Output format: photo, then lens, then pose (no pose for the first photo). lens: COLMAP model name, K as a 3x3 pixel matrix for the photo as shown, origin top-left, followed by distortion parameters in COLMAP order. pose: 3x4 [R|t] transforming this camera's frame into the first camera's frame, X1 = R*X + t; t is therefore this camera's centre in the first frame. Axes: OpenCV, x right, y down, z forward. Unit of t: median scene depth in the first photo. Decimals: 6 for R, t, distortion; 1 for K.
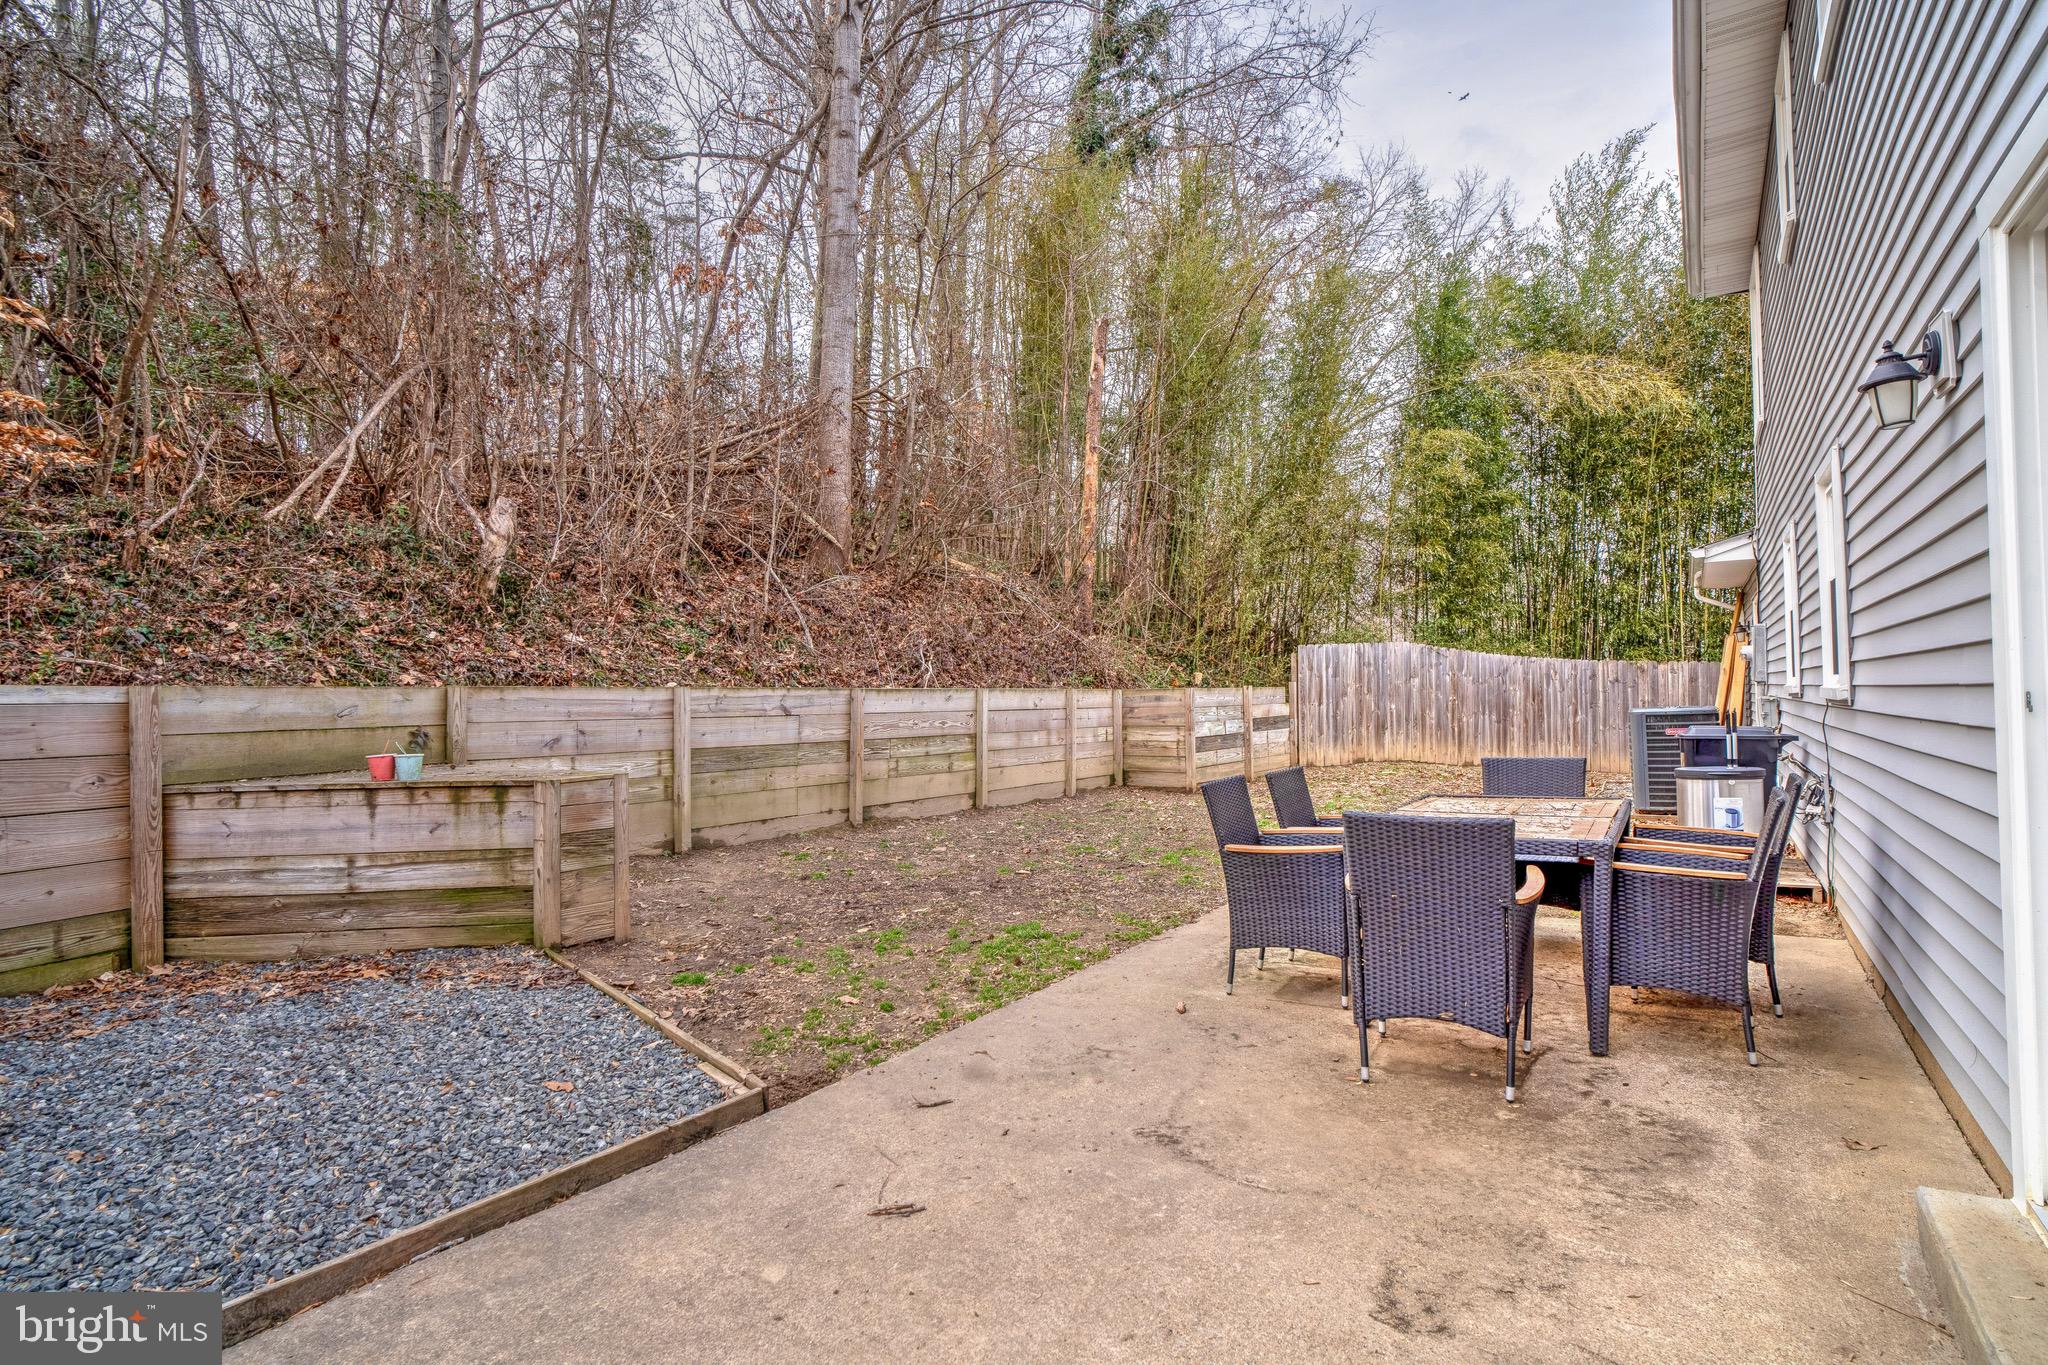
lens RADIAL K [[1072.6, 0, 1025.1], [0, 1072.6, 678.2], [0, 0, 1]] dist [-0.052989, 0.026909]
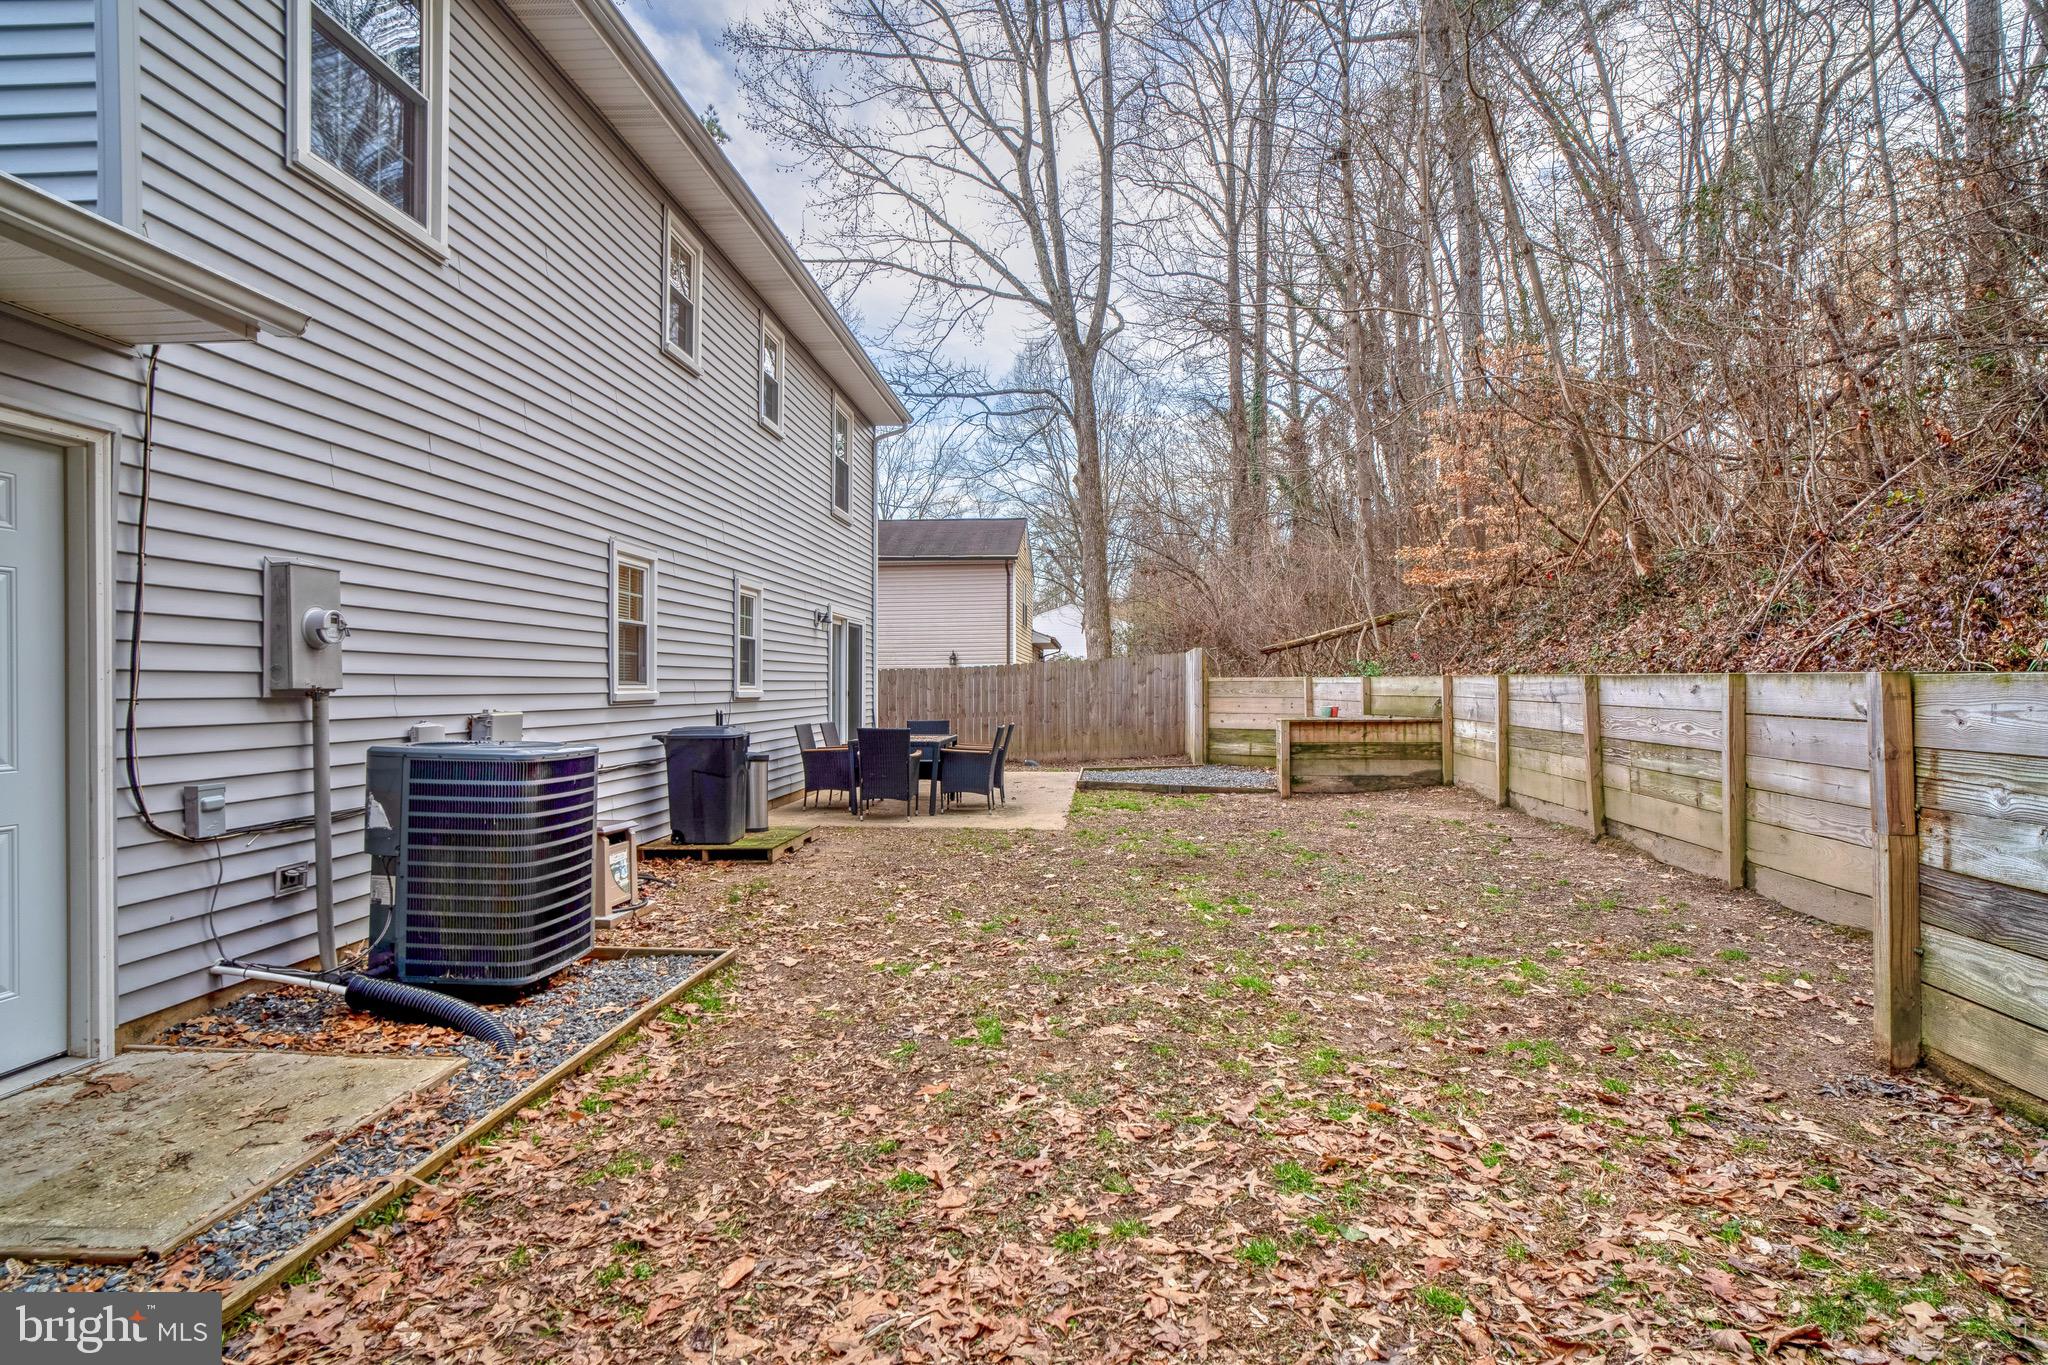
lens RADIAL K [[1072.6, 0, 1025.1], [0, 1072.6, 678.2], [0, 0, 1]] dist [-0.052989, 0.026909]
pose [[-0.880588, 0.017299, -0.473567, 0.934285], [0.026169, 0.999584, -0.012146, 0.015618], [0.473160, -0.023089, -0.880674, 2.248143]]
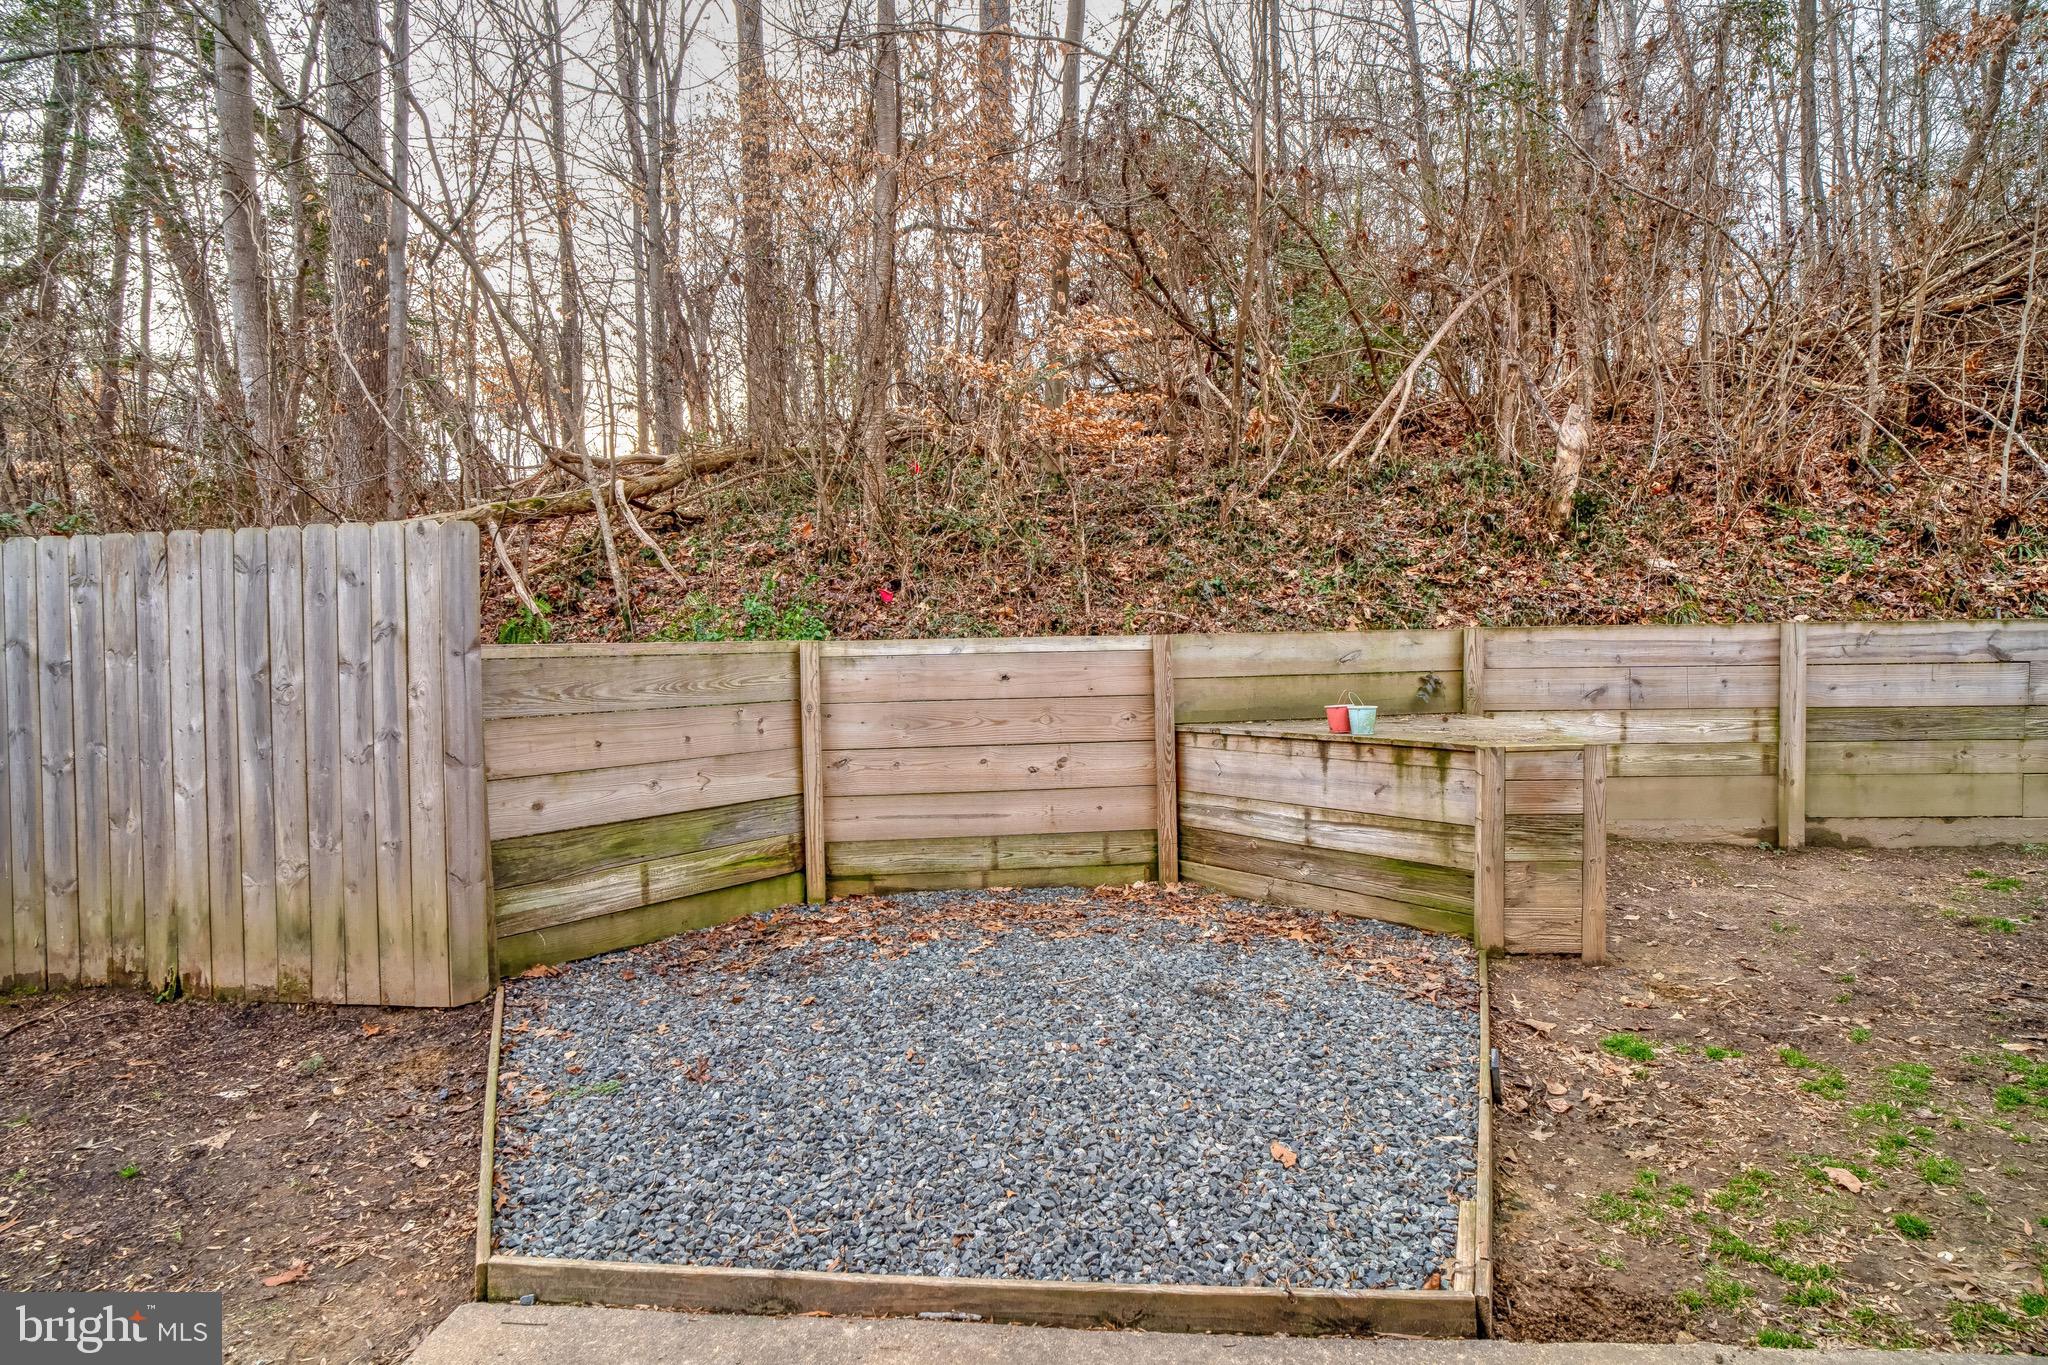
lens RADIAL K [[1072.6, 0, 1025.1], [0, 1072.6, 678.2], [0, 0, 1]] dist [-0.052989, 0.026909]
pose [[0.474324, 0.030812, -0.879811, 0.075603], [0.028689, 0.998316, 0.050429, -0.006033], [0.879883, -0.049161, 0.472641, 0.241620]]
